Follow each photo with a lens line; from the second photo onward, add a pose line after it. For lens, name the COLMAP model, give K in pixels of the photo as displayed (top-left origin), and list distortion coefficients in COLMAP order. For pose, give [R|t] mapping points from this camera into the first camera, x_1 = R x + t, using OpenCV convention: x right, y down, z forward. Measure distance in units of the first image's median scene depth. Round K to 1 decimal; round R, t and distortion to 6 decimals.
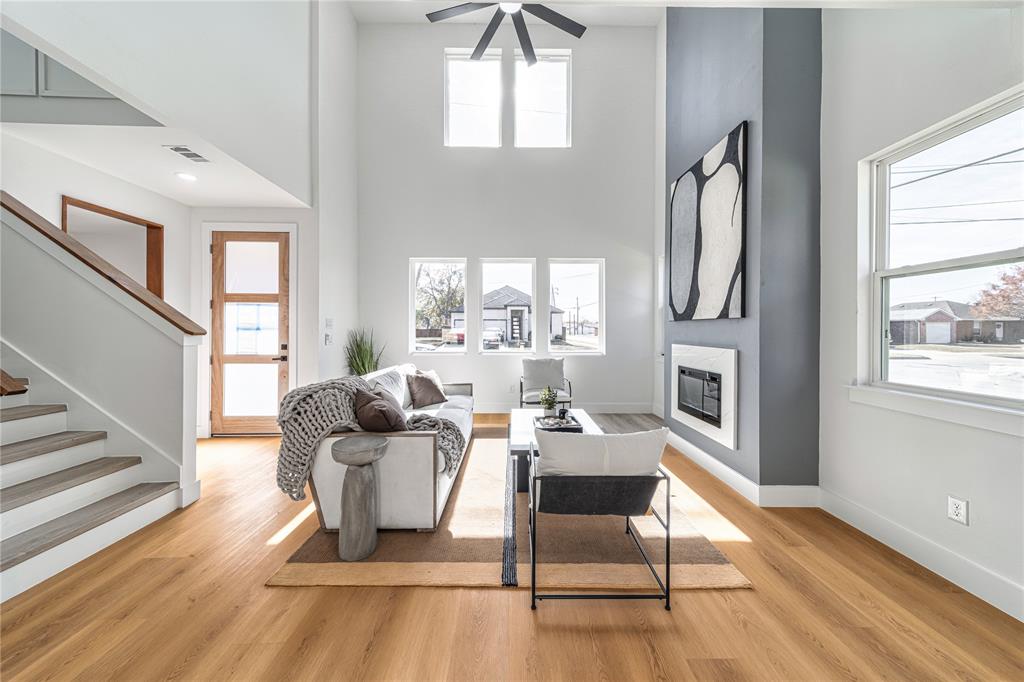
lens RADIAL K [[376.3, 0, 512.0], [0, 376.3, 341.0], [0, 0, 1]] dist [0.000672, 0.000037]
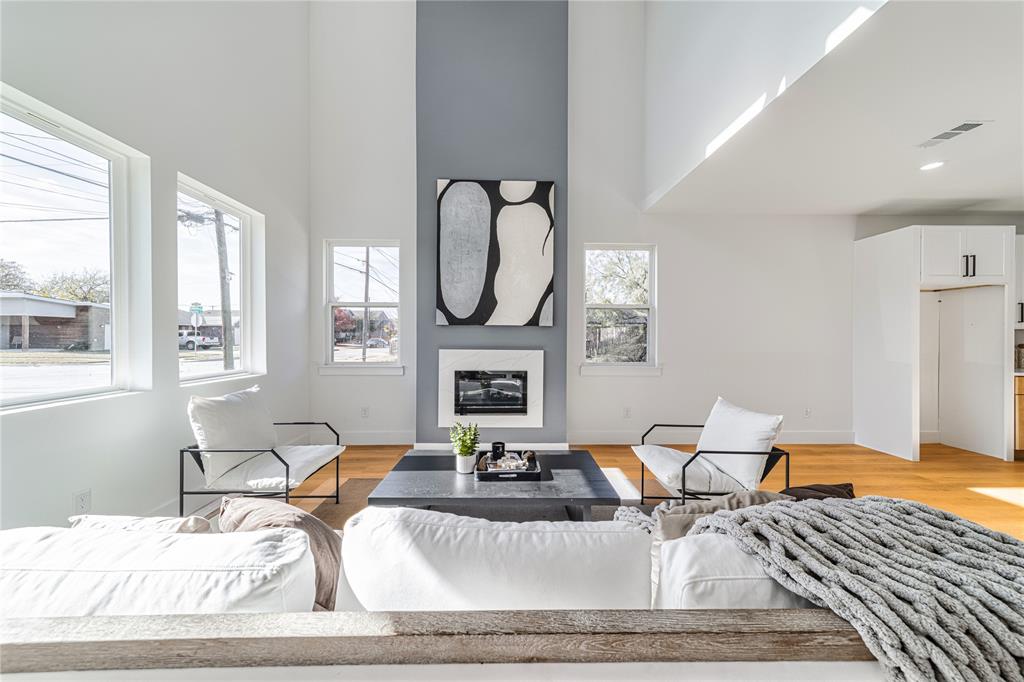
lens RADIAL K [[355.0, 0, 512.9], [0, 355.0, 342.1], [0, 0, 1]] dist [0.000267, 0.000026]
pose [[0.022102, -0.011157, 0.999693, -0.574006], [0.025937, 0.999608, 0.010582, -0.019692], [-0.999419, 0.025695, 0.022383, 0.975196]]
